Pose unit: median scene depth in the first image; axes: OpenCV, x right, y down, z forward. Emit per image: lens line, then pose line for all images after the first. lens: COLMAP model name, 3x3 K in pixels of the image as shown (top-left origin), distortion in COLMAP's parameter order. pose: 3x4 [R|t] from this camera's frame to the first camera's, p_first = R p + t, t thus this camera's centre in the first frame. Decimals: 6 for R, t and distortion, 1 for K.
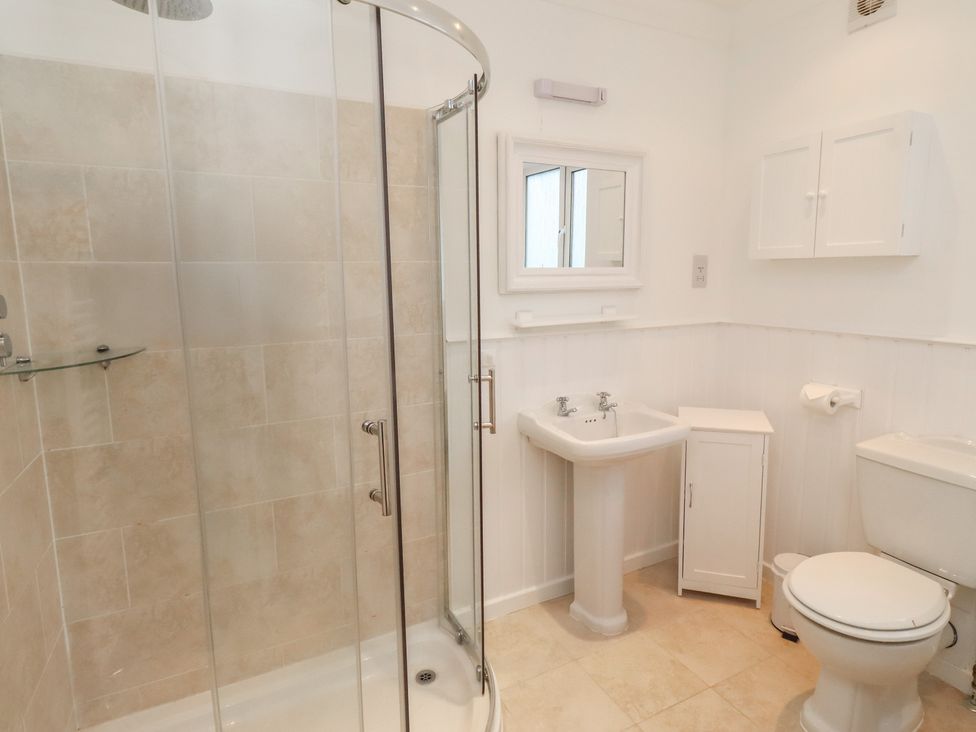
lens RADIAL K [[511.6, 0, 497.4], [0, 511.6, 346.9], [0, 0, 1]] dist [0.003512, 0.000605]
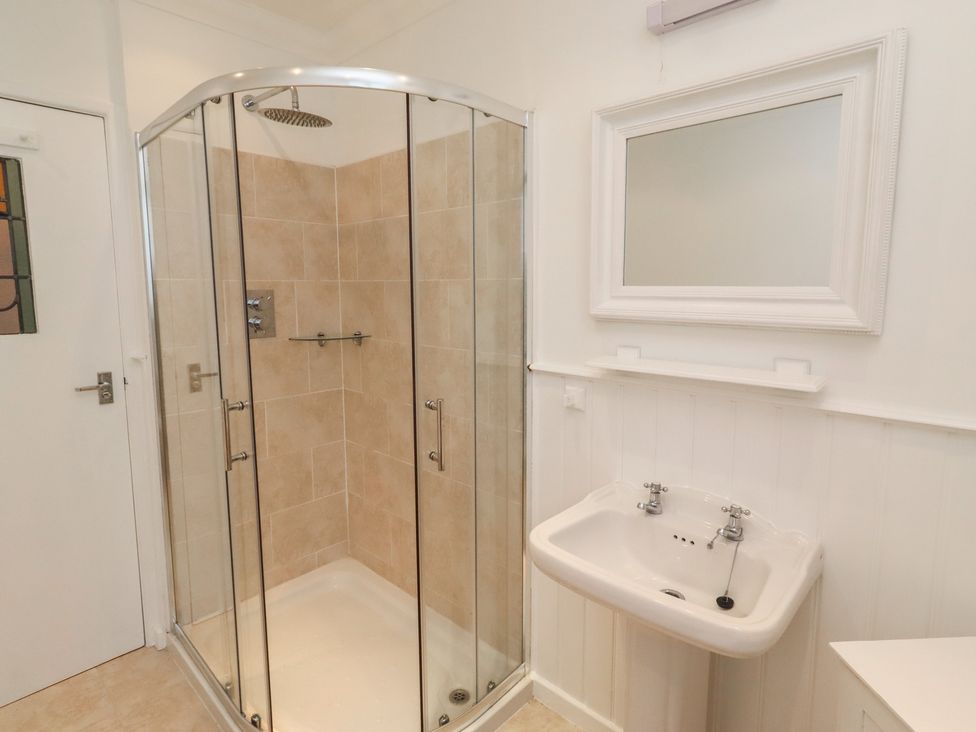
lens RADIAL K [[511.6, 0, 497.4], [0, 511.6, 346.9], [0, 0, 1]] dist [0.003512, 0.000605]
pose [[0.381227, 0.128818, -0.915463, 0.828562], [-0.125732, 0.988268, 0.086704, -0.140733], [0.915892, 0.082049, 0.392951, 0.716714]]
